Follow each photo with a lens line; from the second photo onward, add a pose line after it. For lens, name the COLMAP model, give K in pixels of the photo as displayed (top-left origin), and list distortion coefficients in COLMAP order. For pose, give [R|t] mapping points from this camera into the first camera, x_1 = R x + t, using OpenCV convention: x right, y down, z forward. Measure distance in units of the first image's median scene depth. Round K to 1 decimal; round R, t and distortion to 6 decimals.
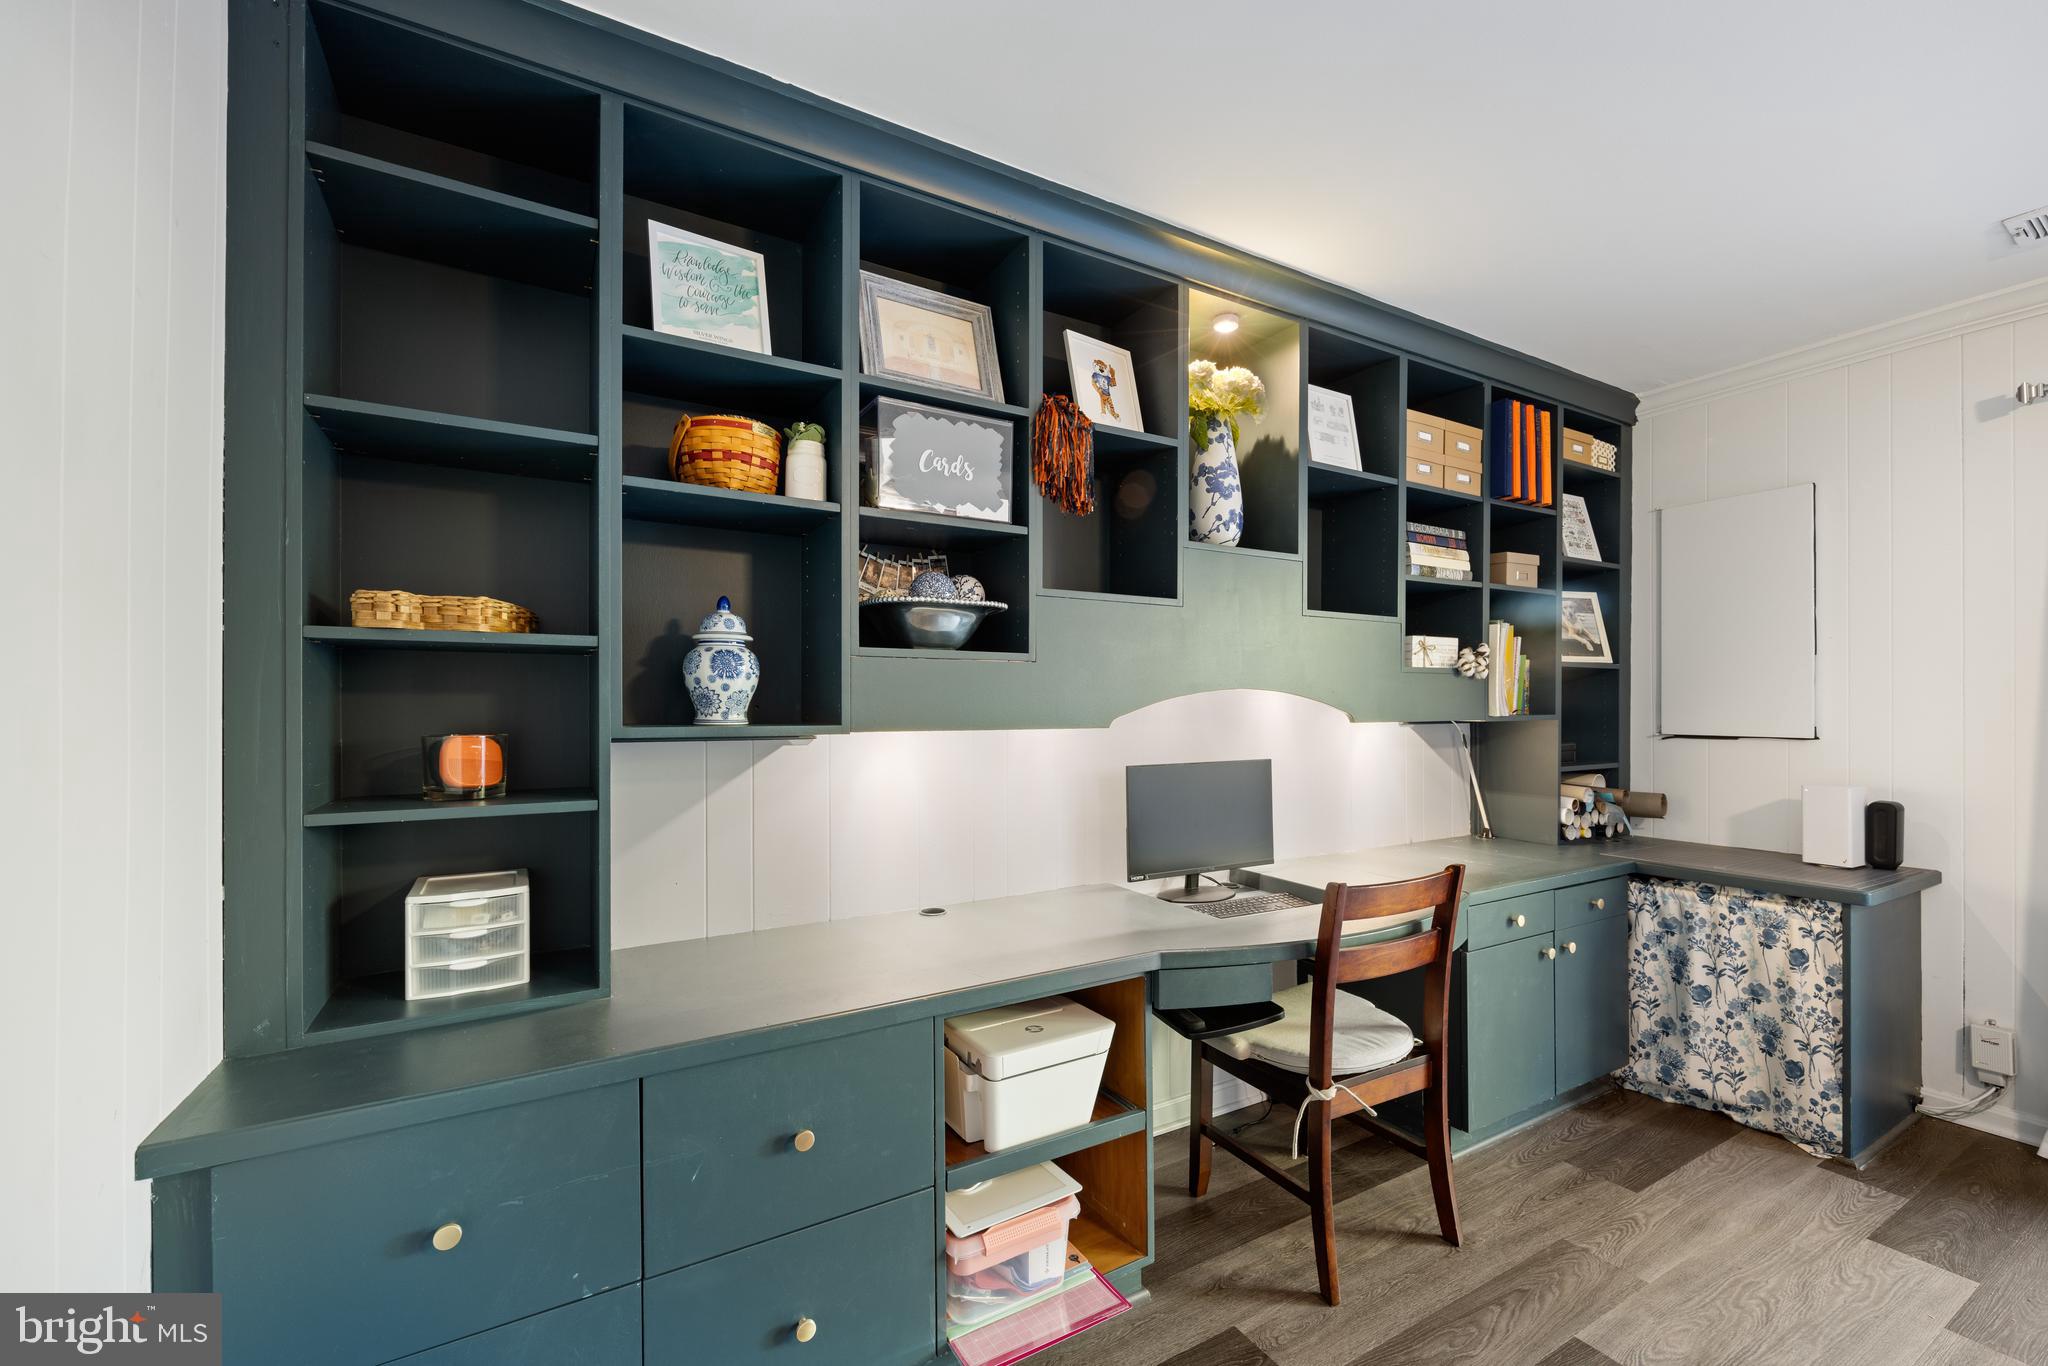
lens RADIAL K [[813.7, 0, 1017.0], [0, 813.7, 694.6], [0, 0, 1]] dist [0.000448, -0.000024]
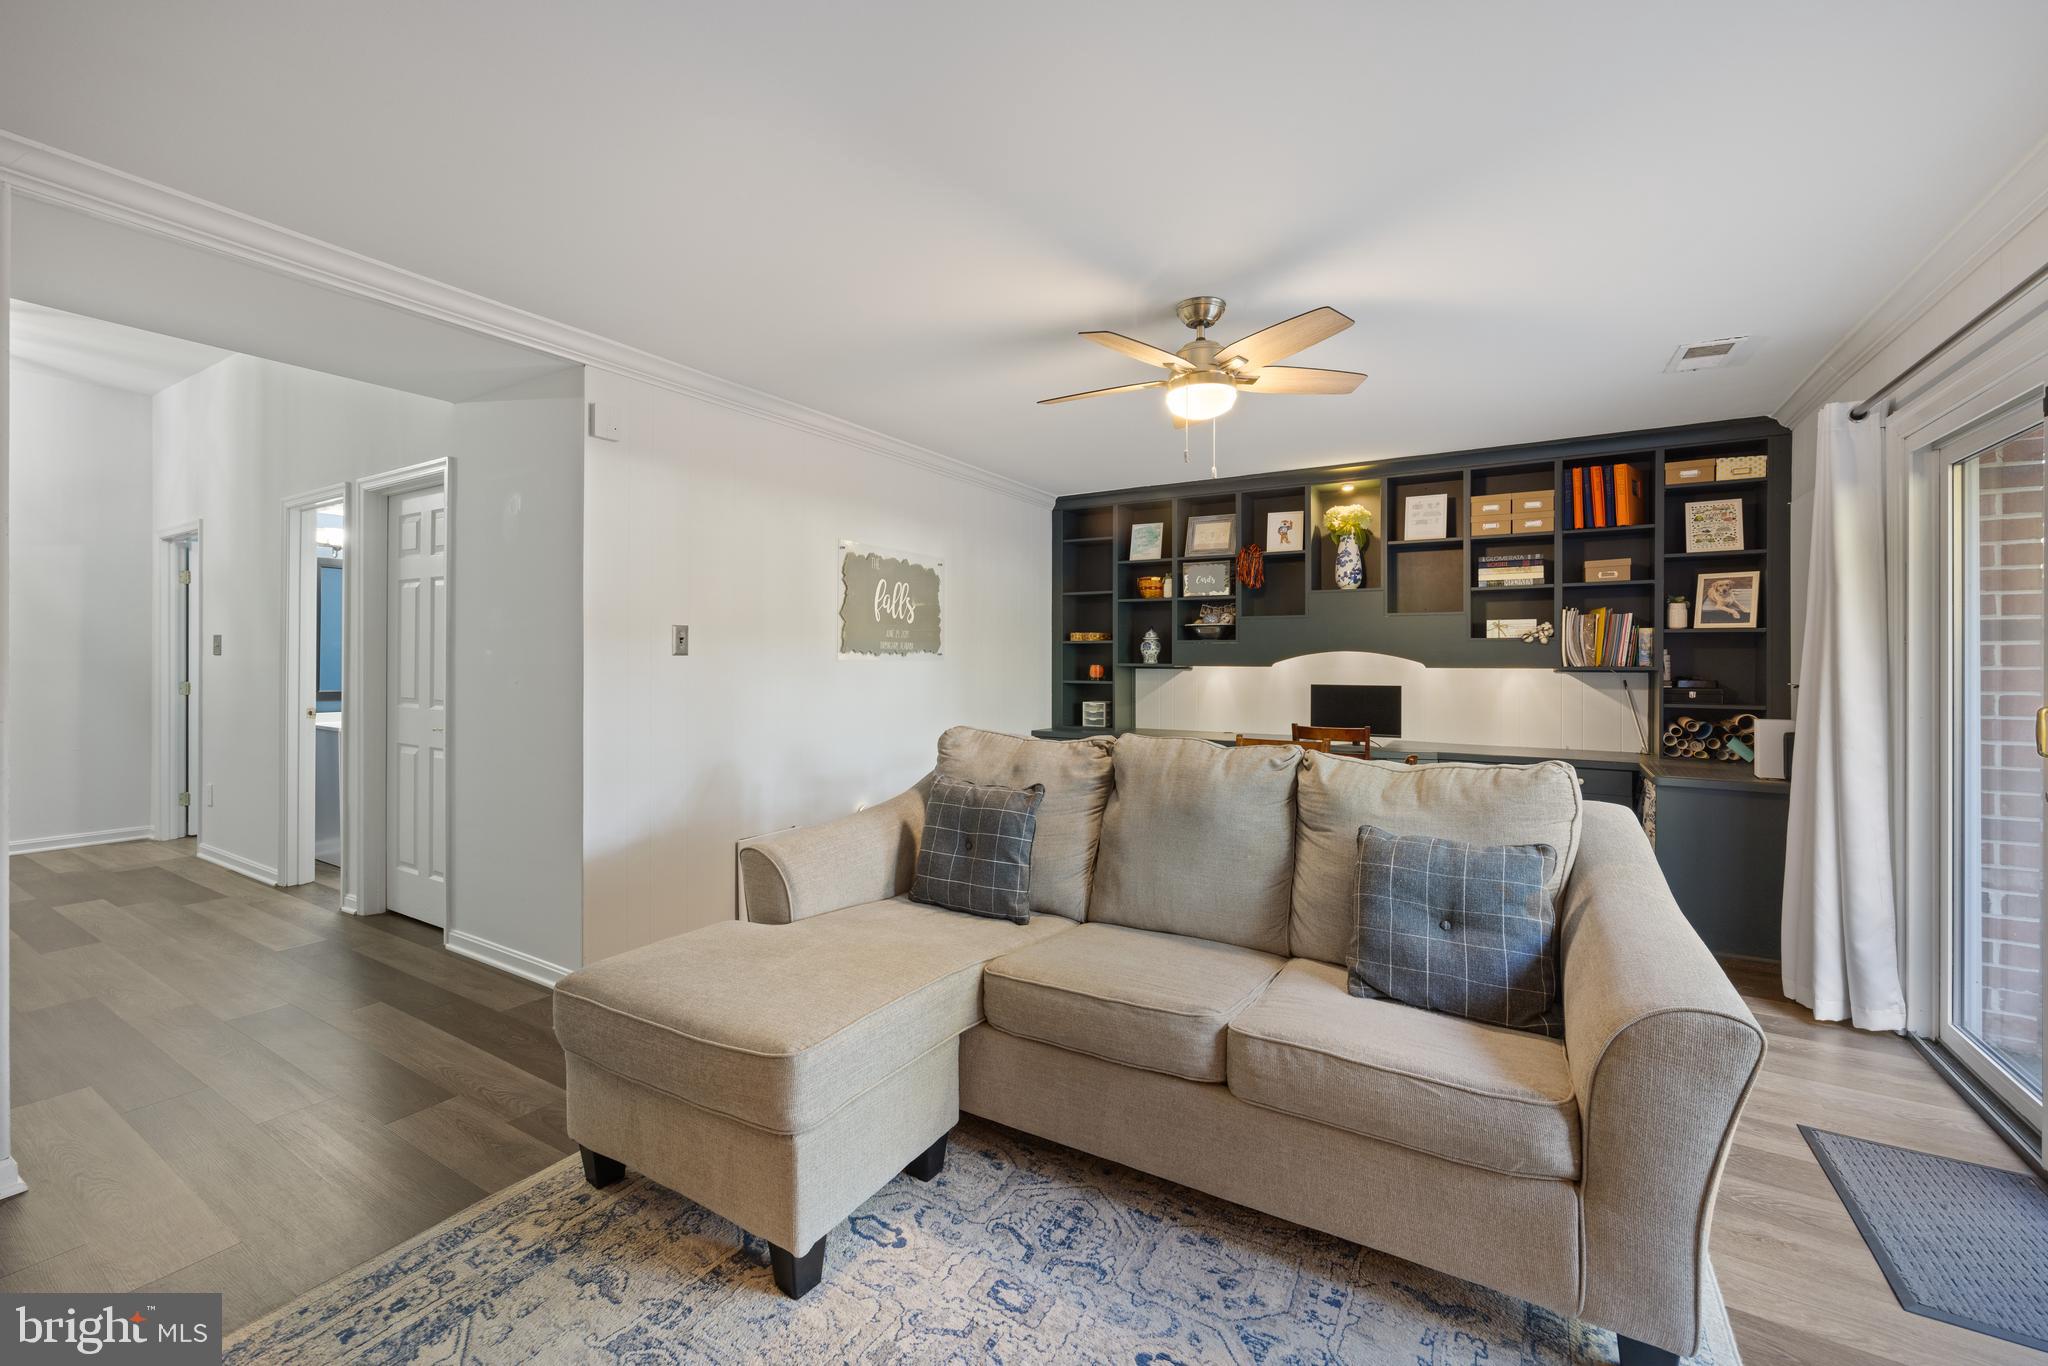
lens RADIAL K [[813.7, 0, 1026.0], [0, 813.7, 665.9], [0, 0, 1]] dist [0.000448, -0.000024]
pose [[0.494854, 0.005005, -0.868962, 2.155735], [0.000111, 0.999983, 0.005823, 0.024022], [0.868976, -0.002978, 0.494845, -1.060701]]
